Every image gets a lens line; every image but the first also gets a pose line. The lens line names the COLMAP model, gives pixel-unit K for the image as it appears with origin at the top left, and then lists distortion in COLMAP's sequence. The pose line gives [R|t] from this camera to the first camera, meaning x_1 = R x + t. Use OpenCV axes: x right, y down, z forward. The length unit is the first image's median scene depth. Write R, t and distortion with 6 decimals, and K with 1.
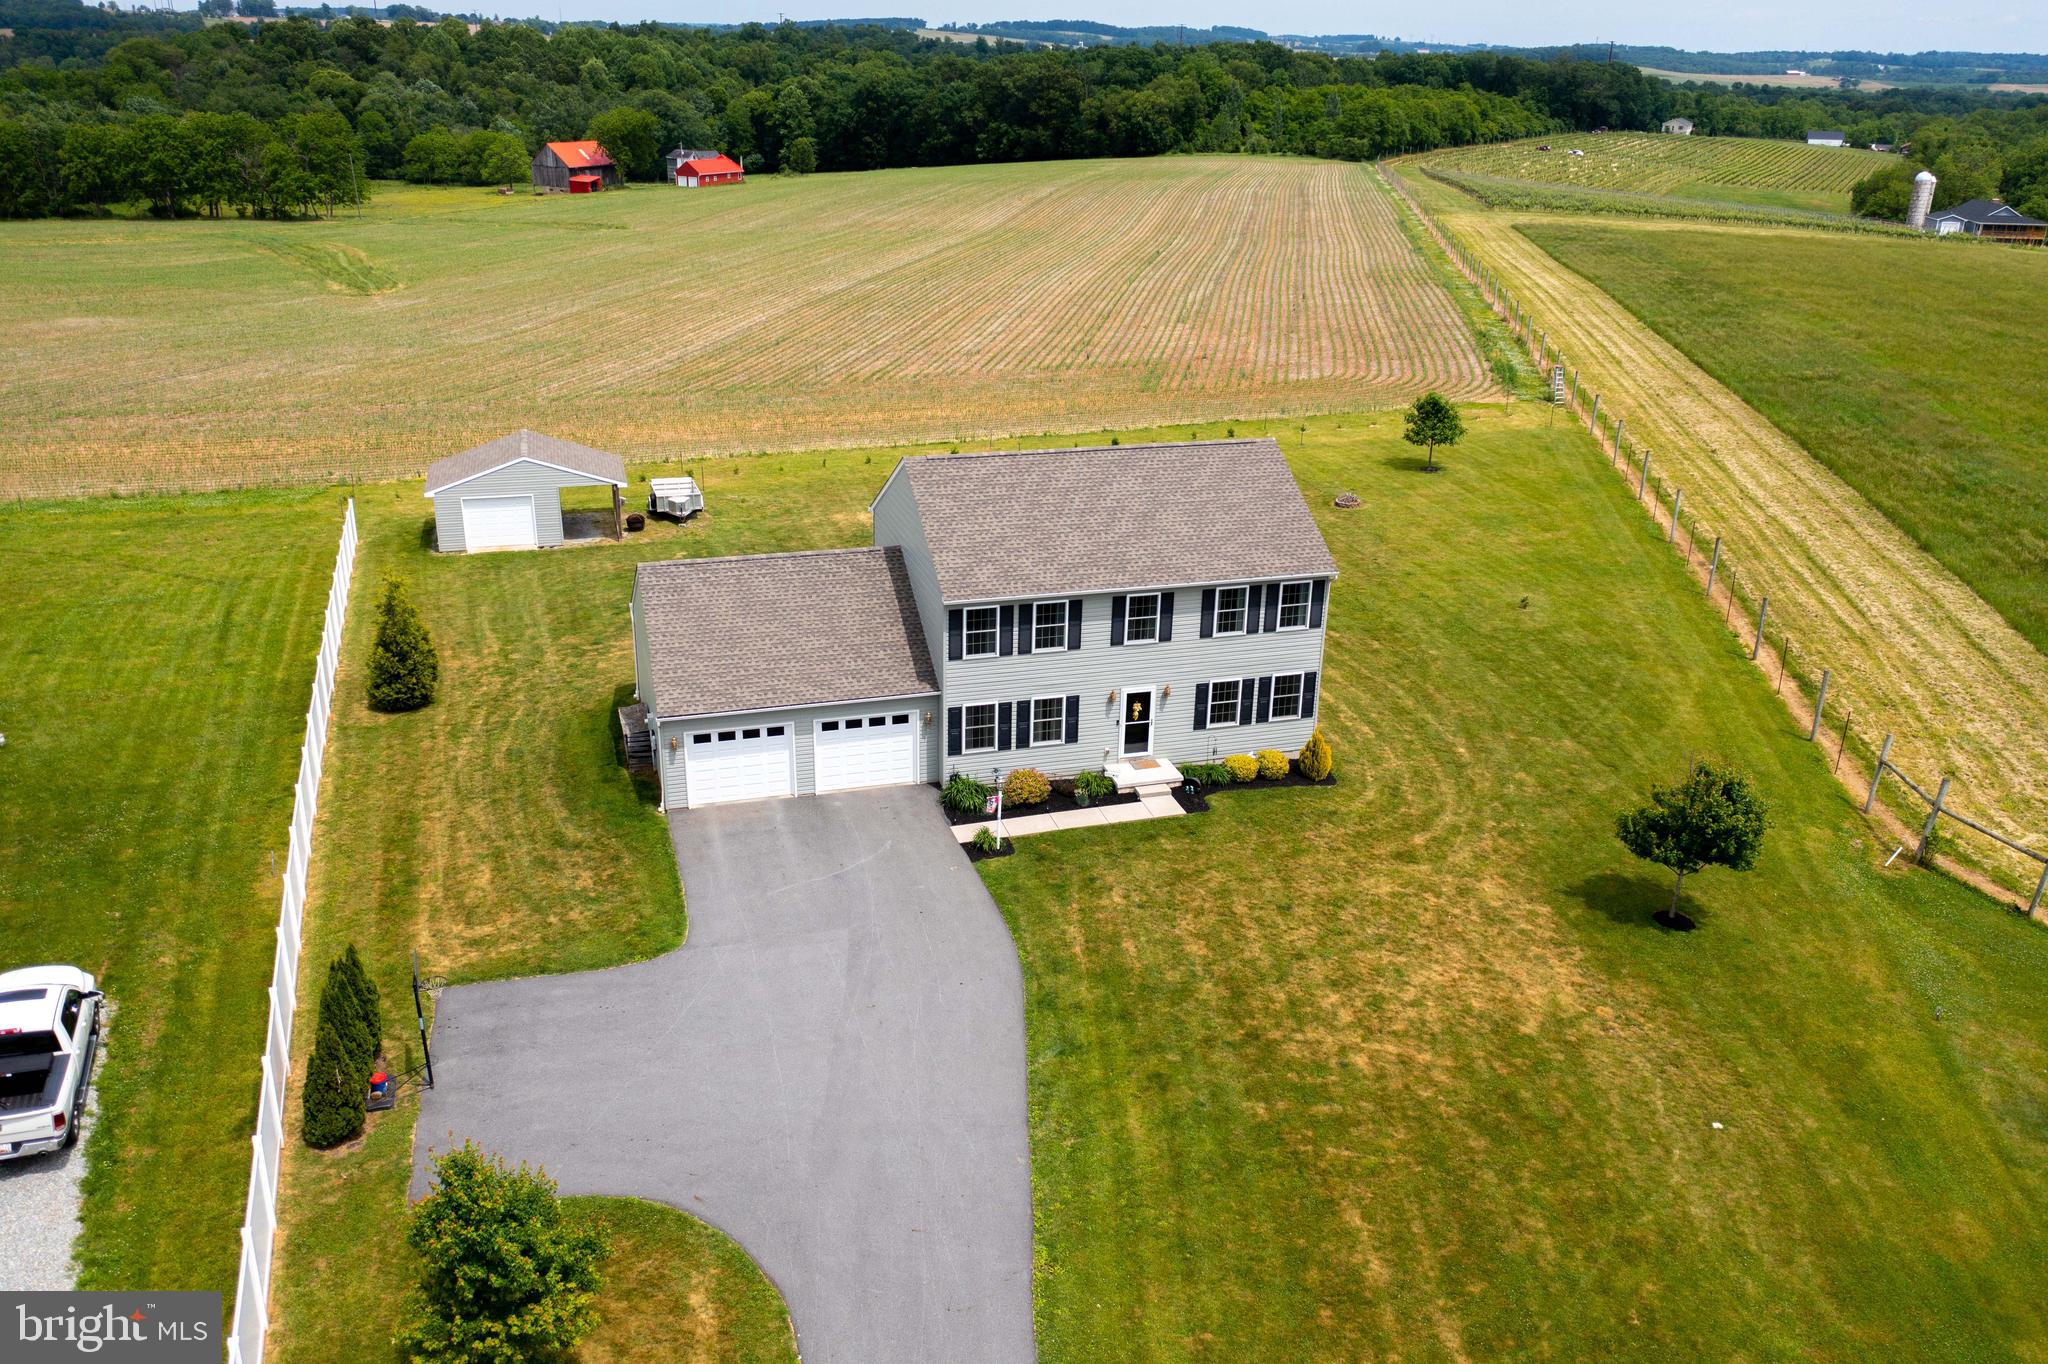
lens RADIAL K [[1639.3, 0, 1019.3], [0, 1639.3, 689.4], [0, 0, 1]] dist [0.000524, 0.009519]
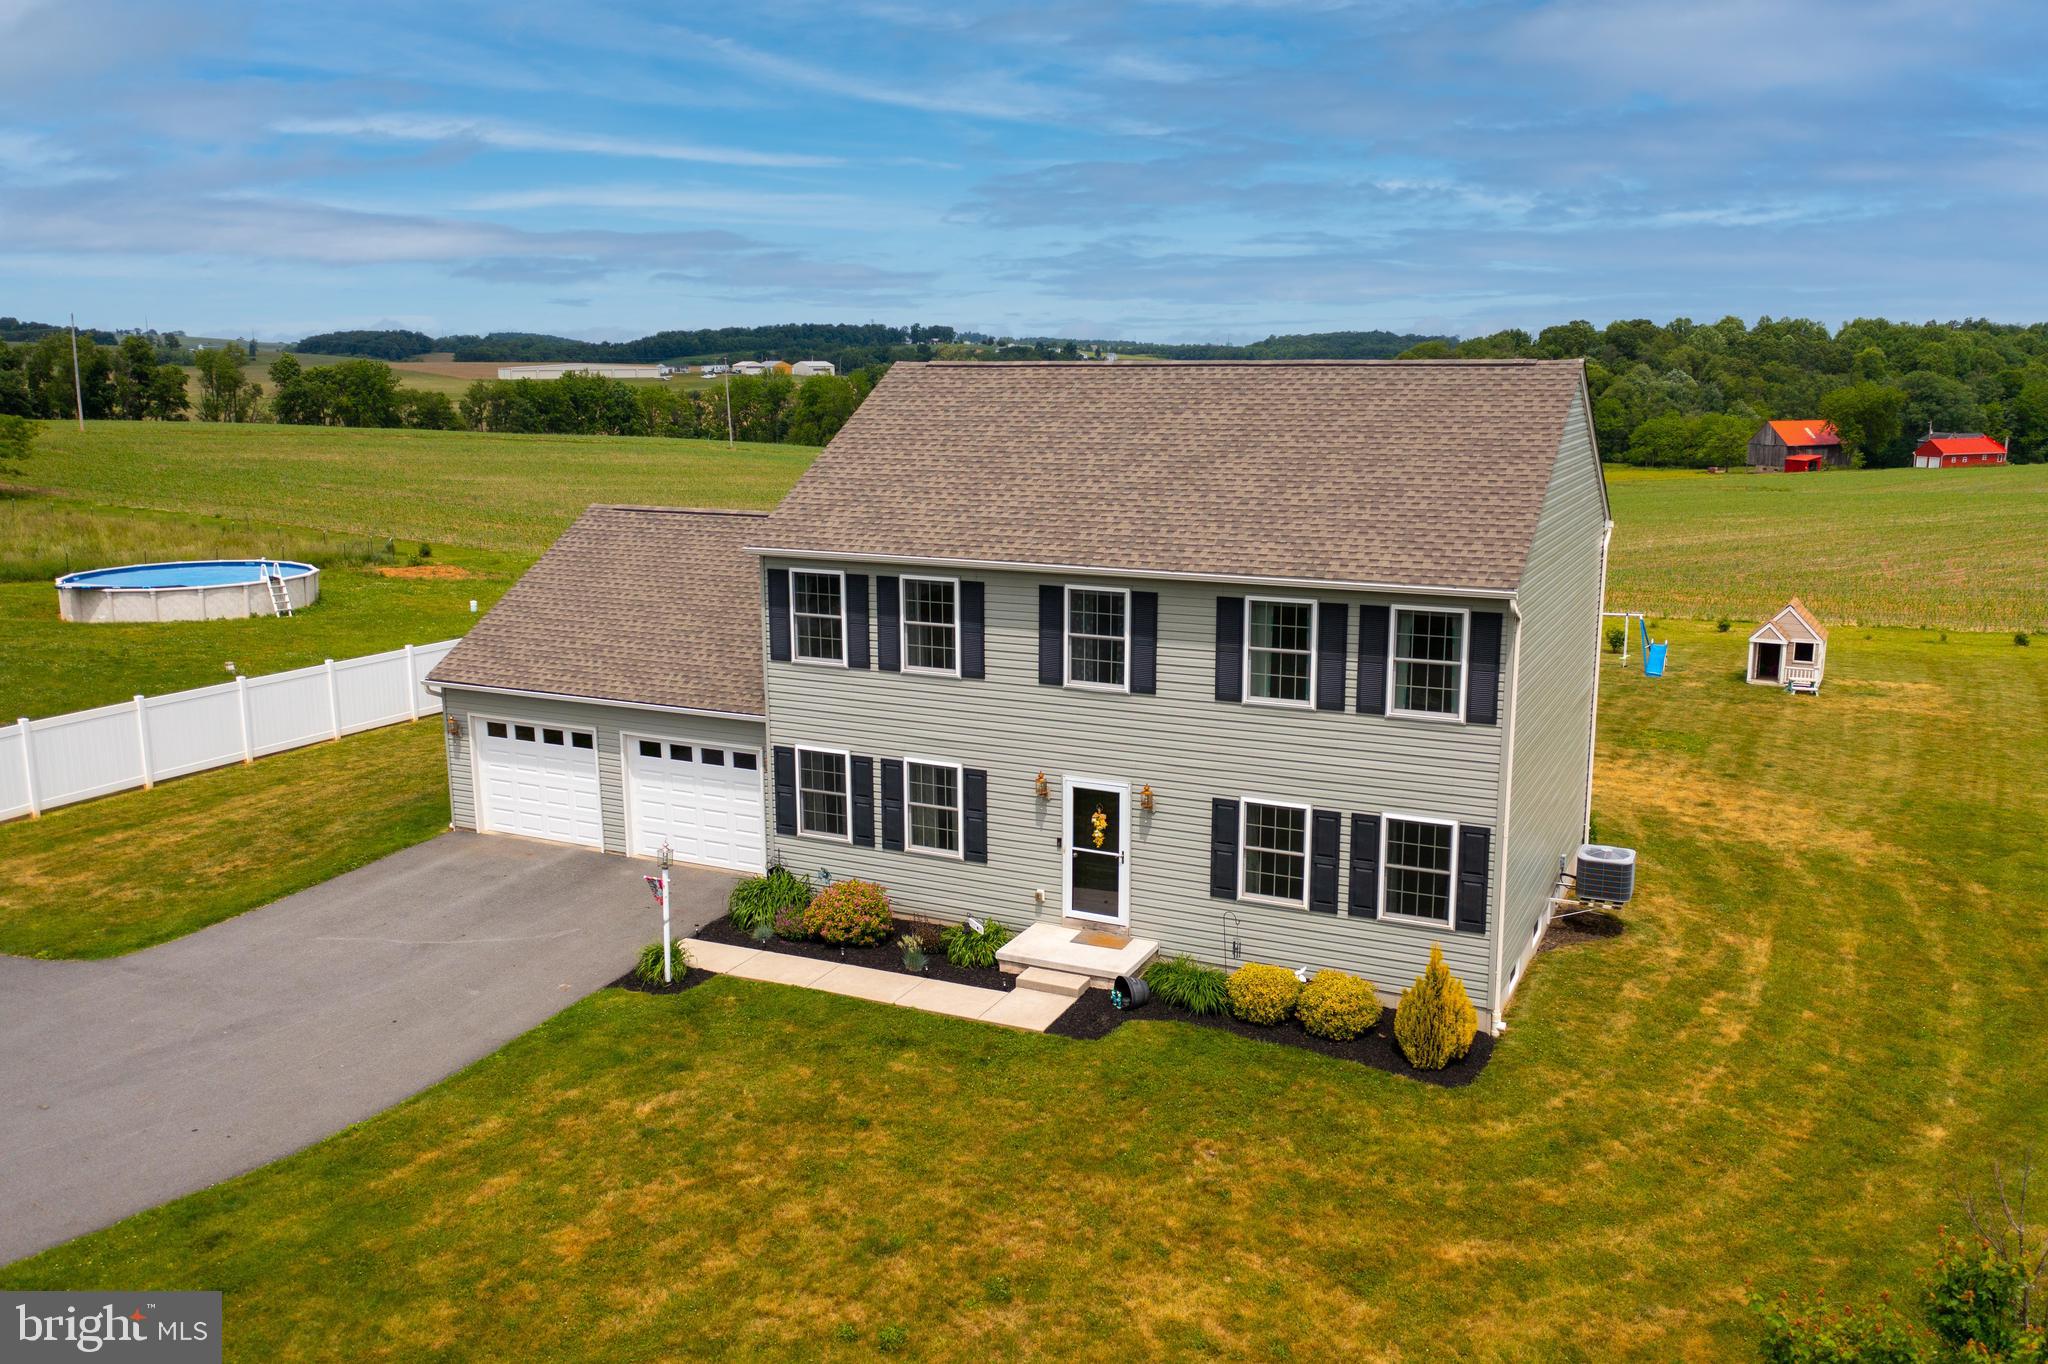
lens RADIAL K [[1627.8, 0, 985.3], [0, 1627.8, 688.5], [0, 0, 1]] dist [0.005900, 0.009888]
pose [[0.722944, 0.113472, -0.681525, 0.393959], [-0.234971, 0.968003, -0.088082, 0.024378], [0.649723, 0.223817, 0.726475, 0.611144]]
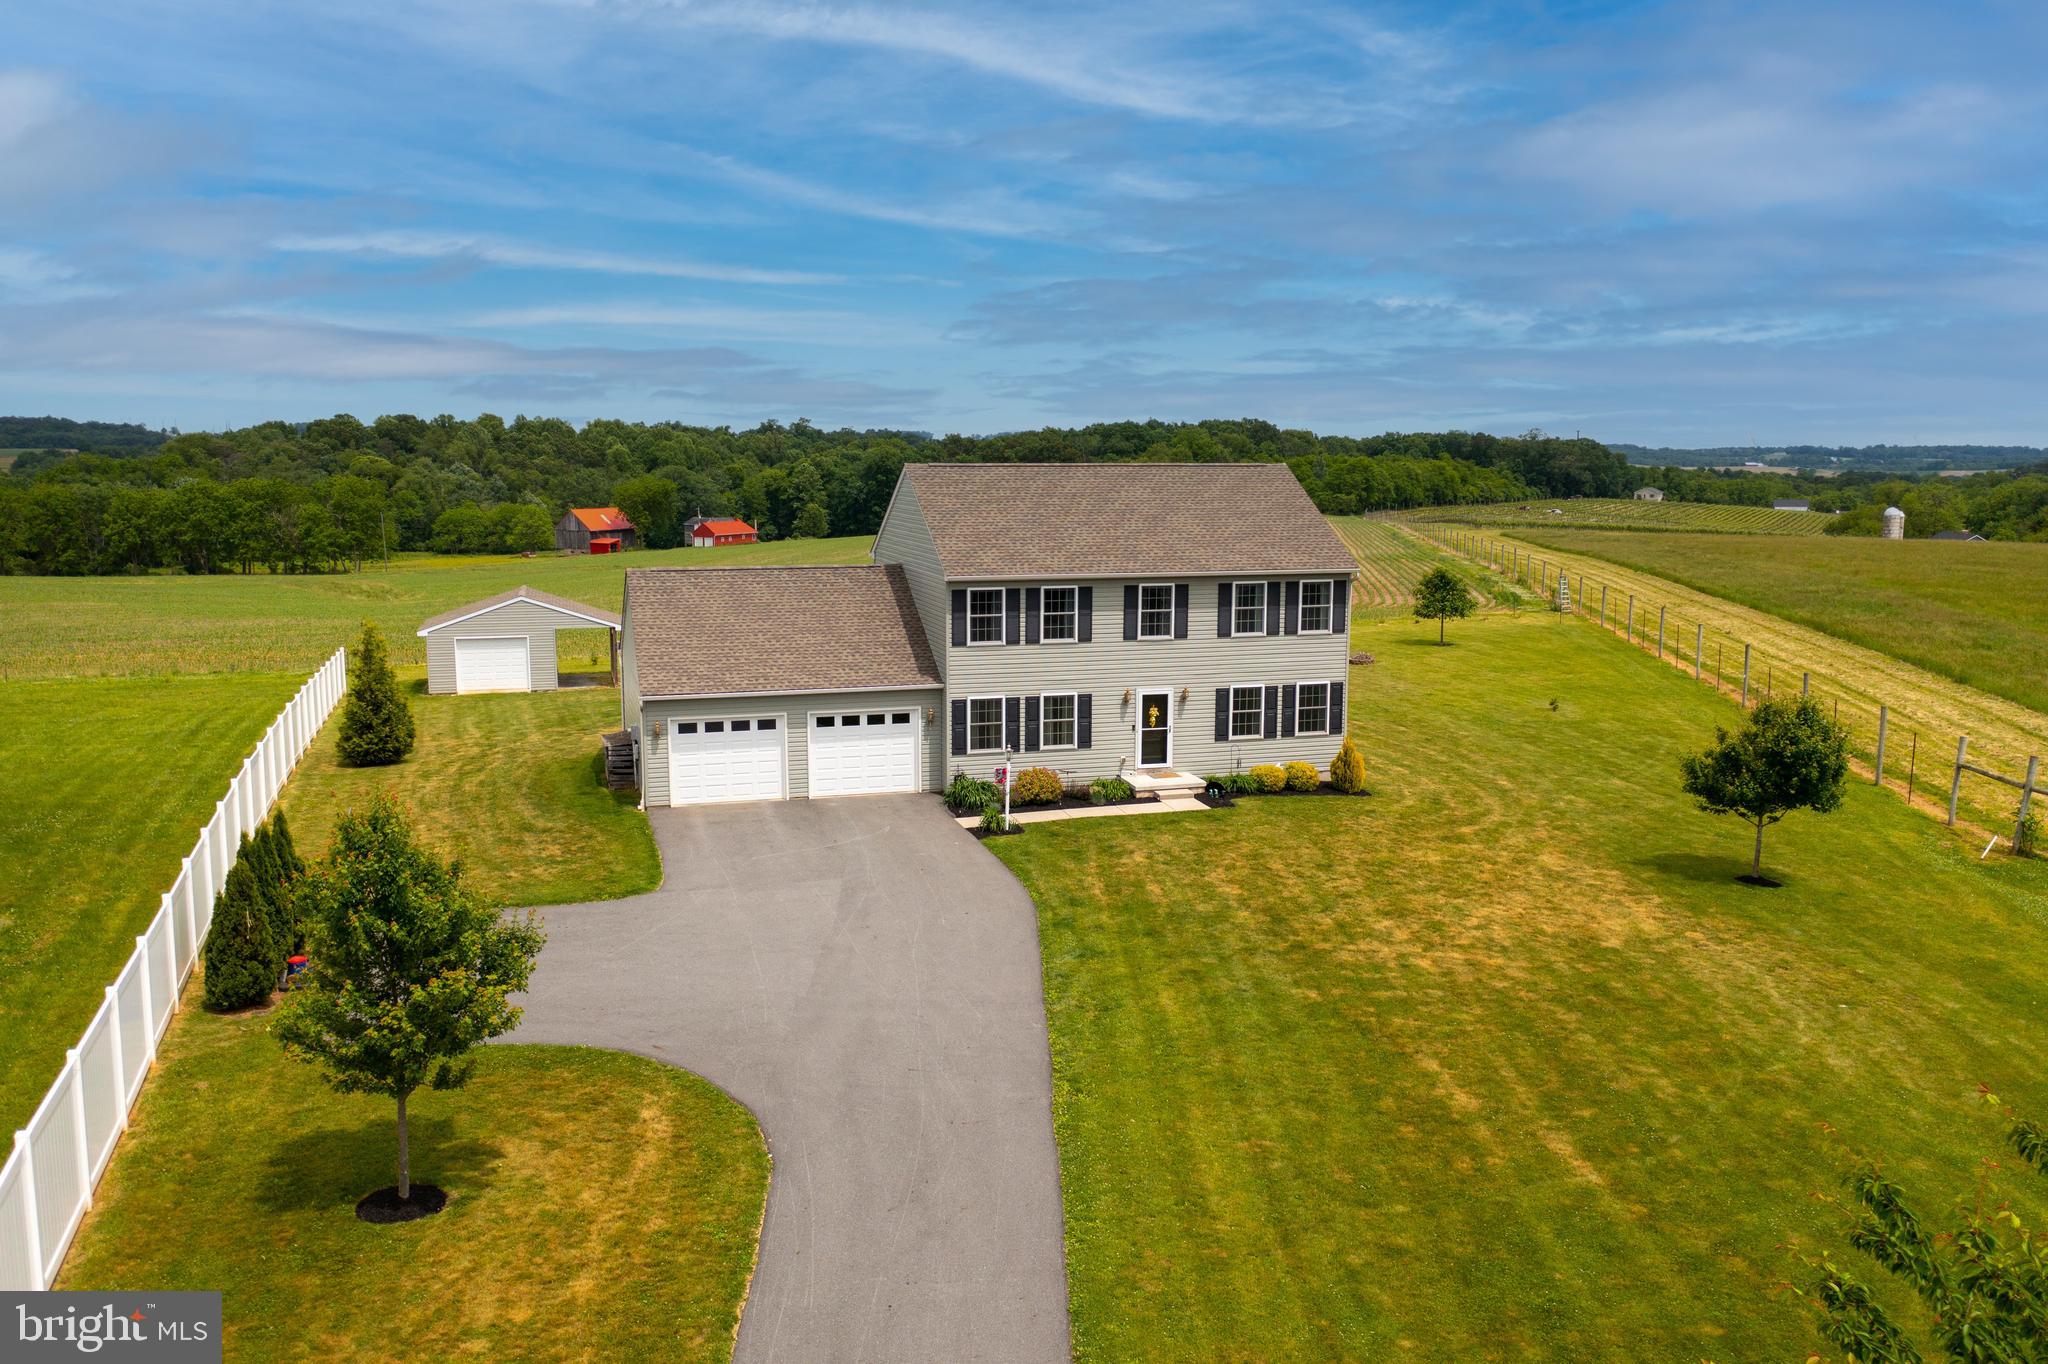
lens RADIAL K [[1639.3, 0, 1019.3], [0, 1639.3, 689.4], [0, 0, 1]] dist [0.000524, 0.009519]
pose [[0.999877, -0.015404, -0.003031, -0.001910], [0.014299, 0.973262, -0.229252, 0.215618], [0.006481, 0.229180, 0.973363, 0.086943]]
